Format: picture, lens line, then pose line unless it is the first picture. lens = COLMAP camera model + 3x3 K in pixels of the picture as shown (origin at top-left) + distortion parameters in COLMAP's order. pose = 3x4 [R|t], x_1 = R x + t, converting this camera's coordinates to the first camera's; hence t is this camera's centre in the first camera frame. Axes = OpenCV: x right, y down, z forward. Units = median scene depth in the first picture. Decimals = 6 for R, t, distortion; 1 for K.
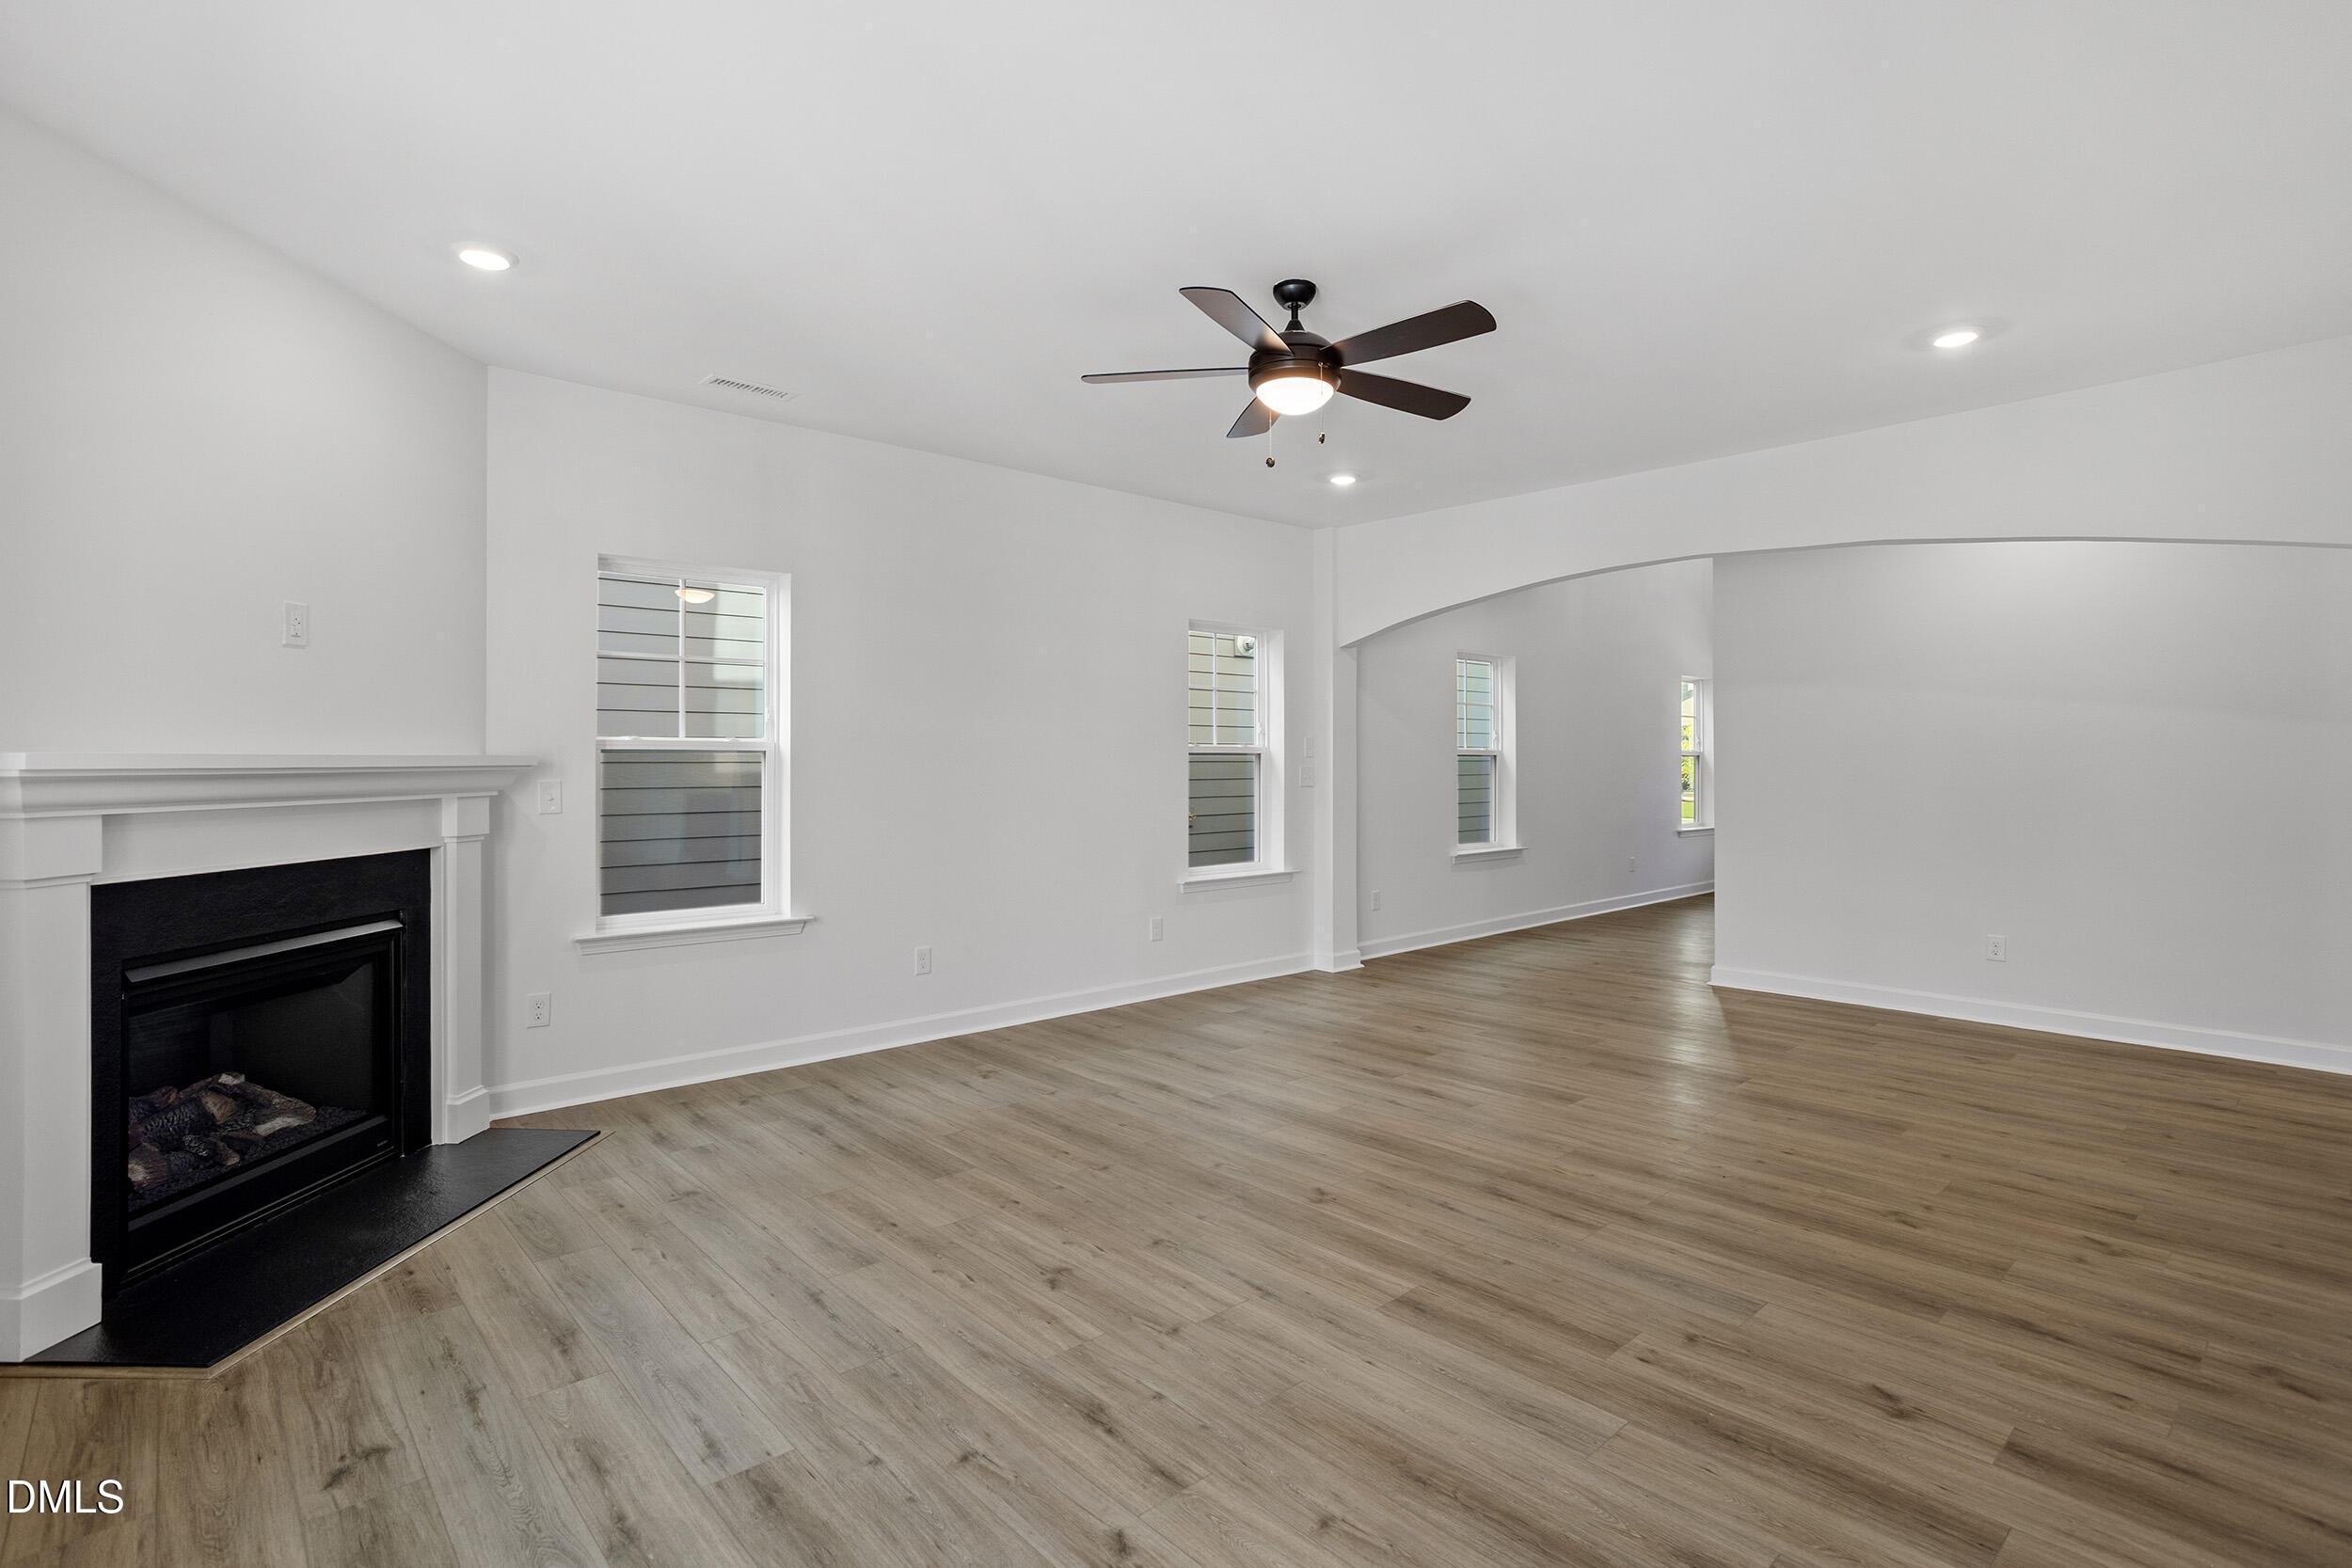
lens RADIAL K [[1116.0, 0, 1174.4], [0, 1116.0, 769.3], [0, 0, 1]] dist [-0.052212, 0.025433]
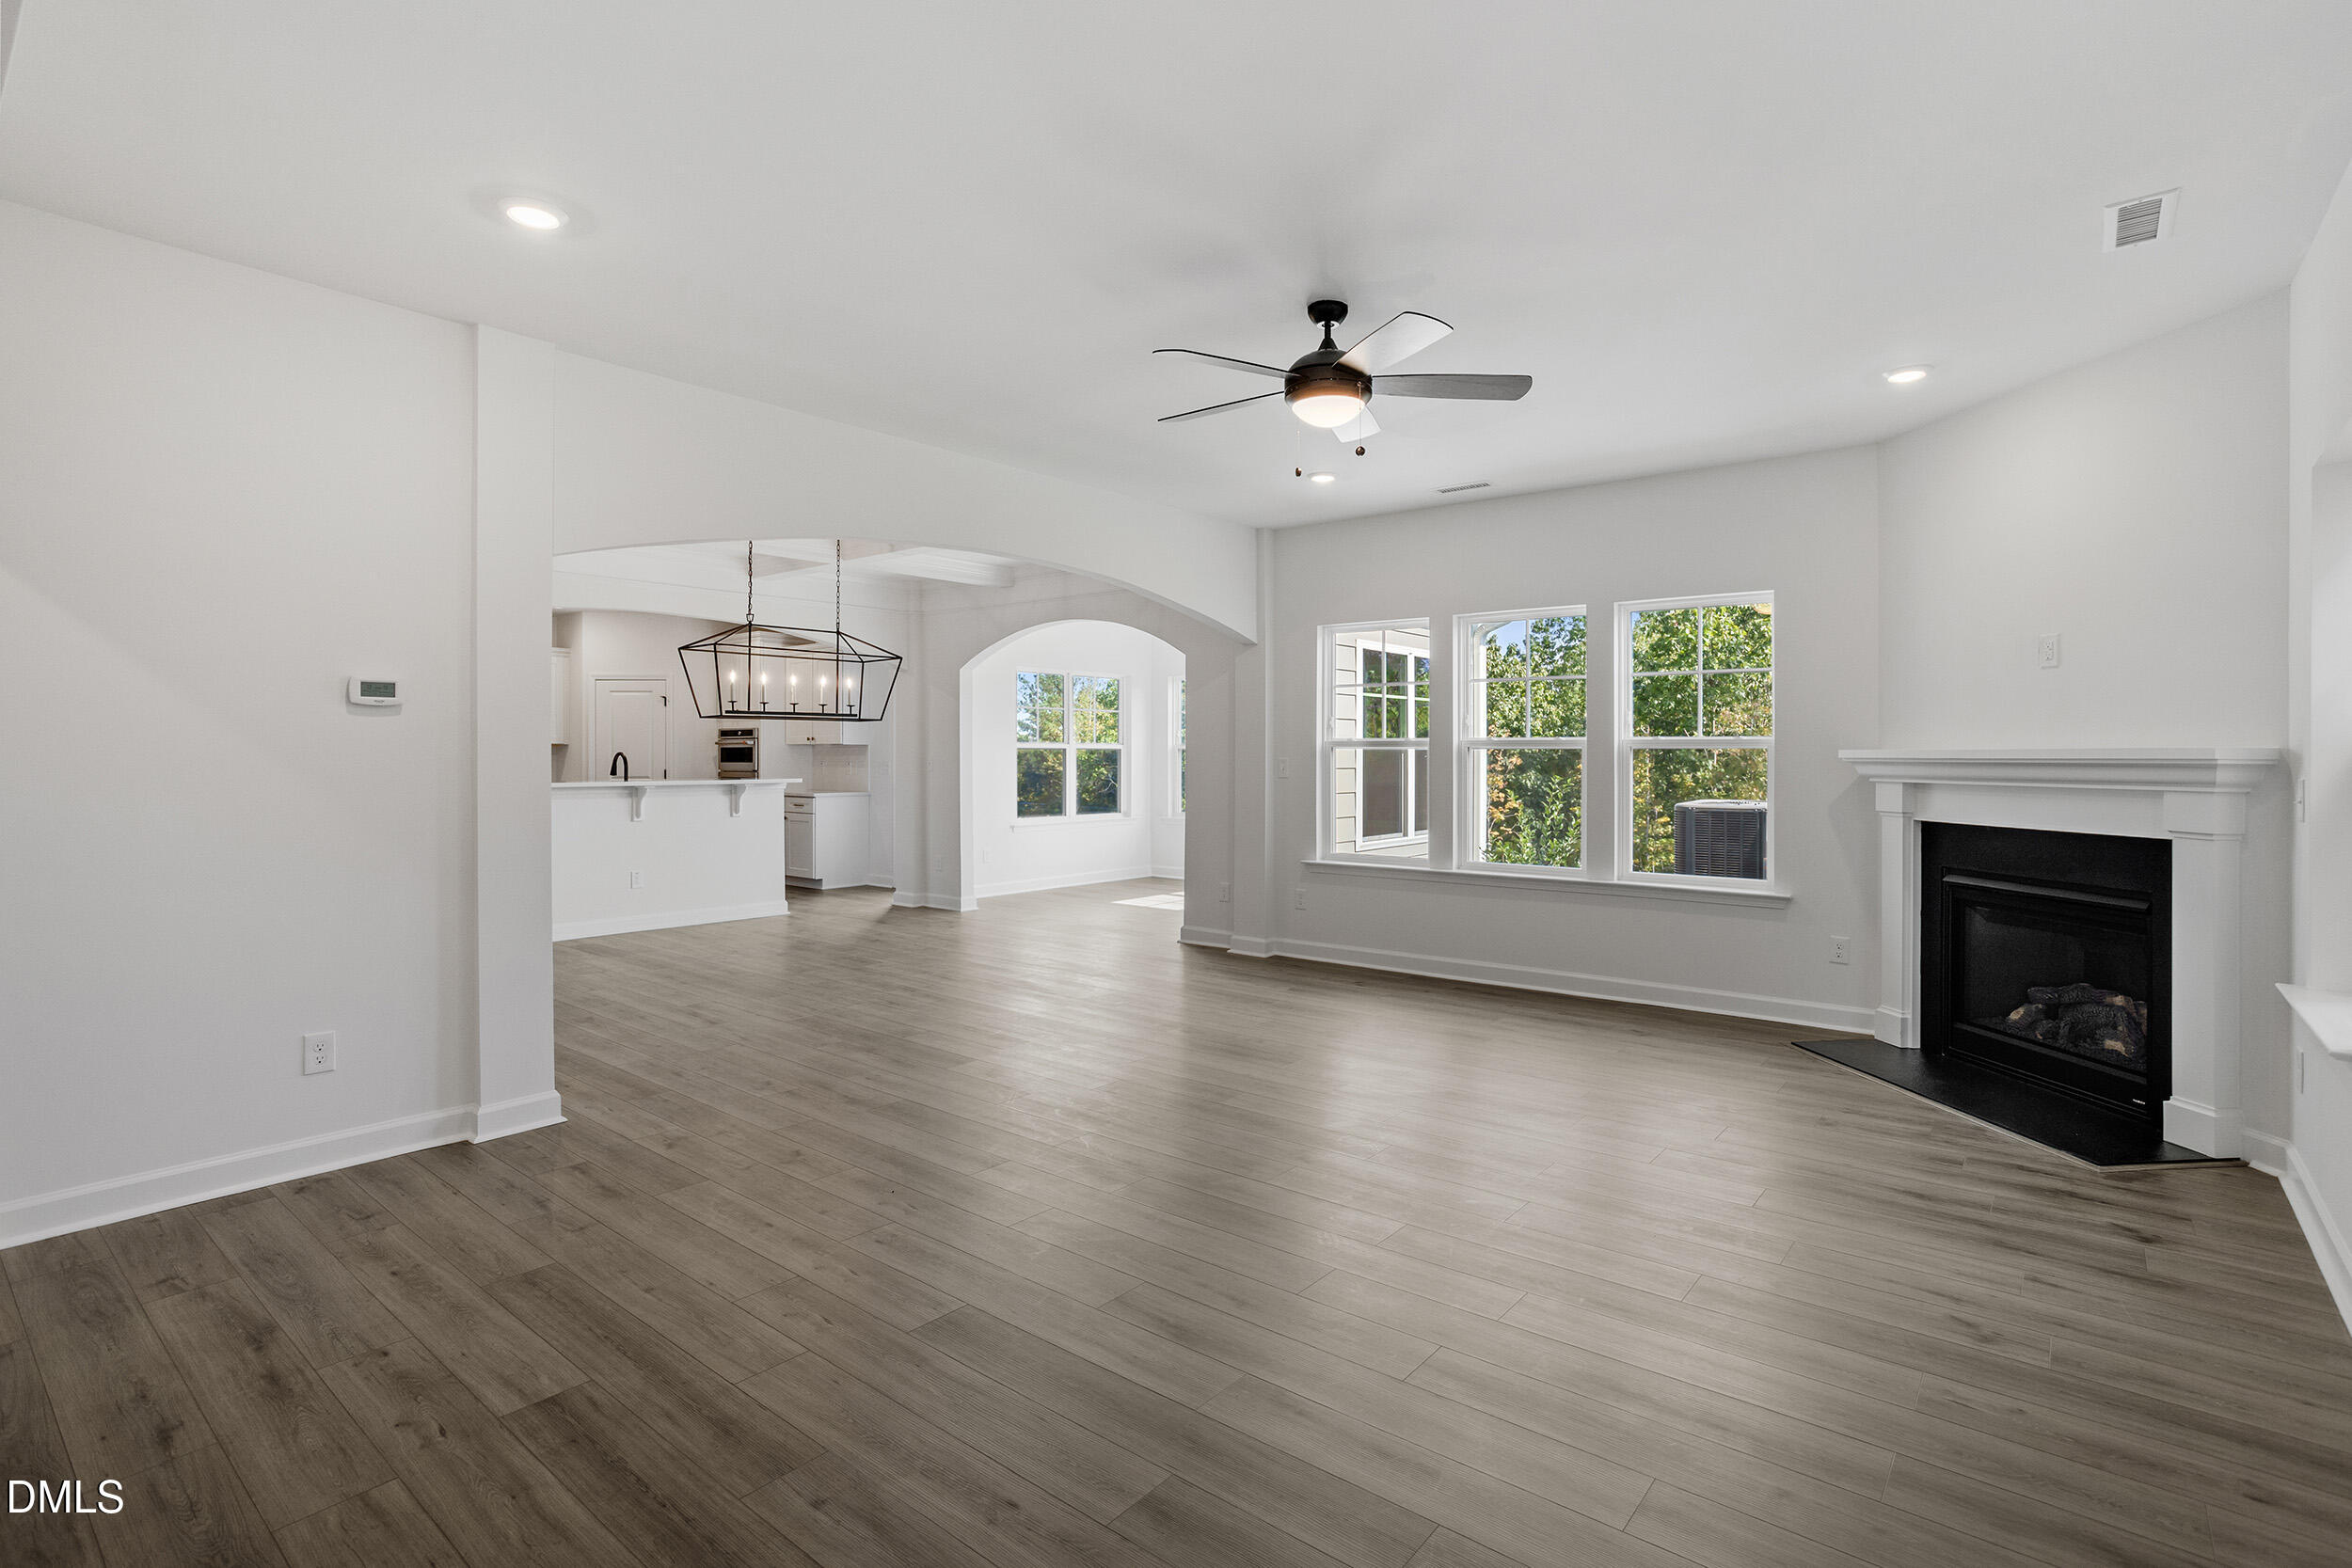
lens RADIAL K [[1145.2, 0, 1187.5], [0, 1145.2, 756.4], [0, 0, 1]] dist [-0.049197, 0.029404]
pose [[-0.987472, 0.000408, -0.157792, 0.422550], [-0.001182, 0.999949, 0.009982, -0.015474], [0.157788, 0.010043, -0.987422, 2.090833]]
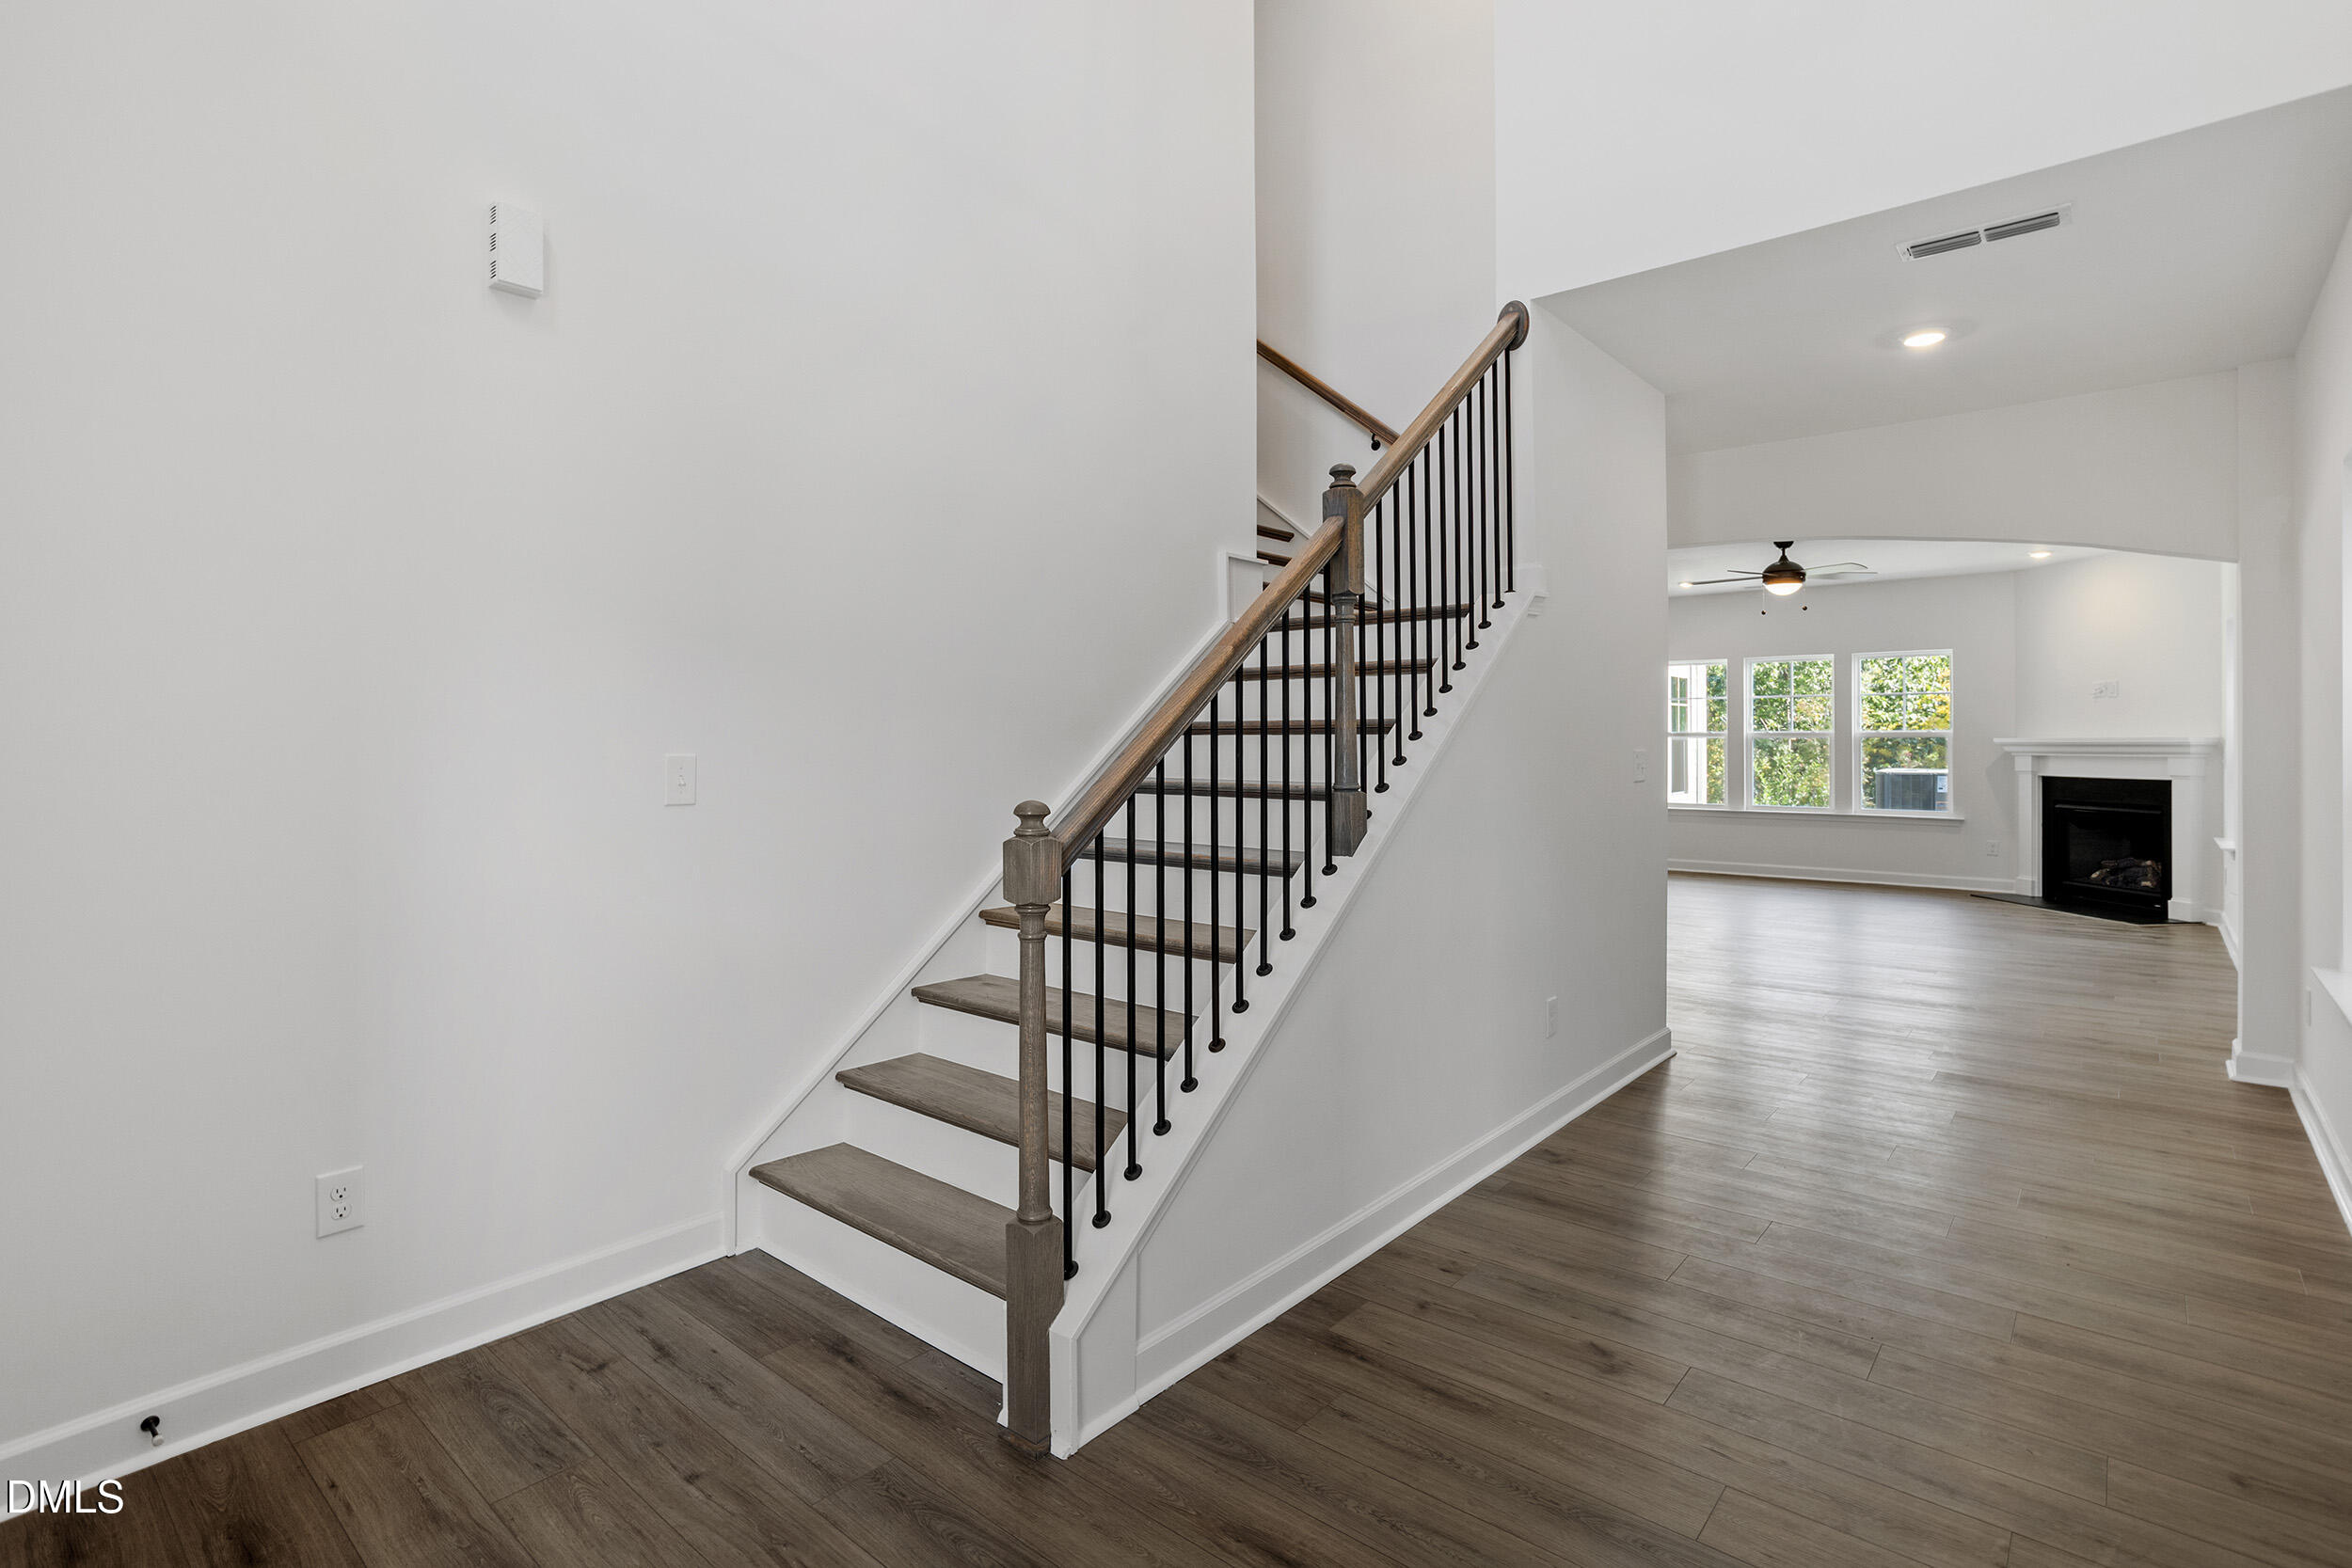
lens RADIAL K [[1136.0, 0, 1174.6], [0, 1136.0, 739.4], [0, 0, 1]] dist [-0.012739, -0.000272]
pose [[-0.991404, 0.002311, -0.130813, 1.753051], [0.001516, 0.999980, 0.006173, -0.027803], [0.130824, 0.005922, -0.991388, 3.288686]]
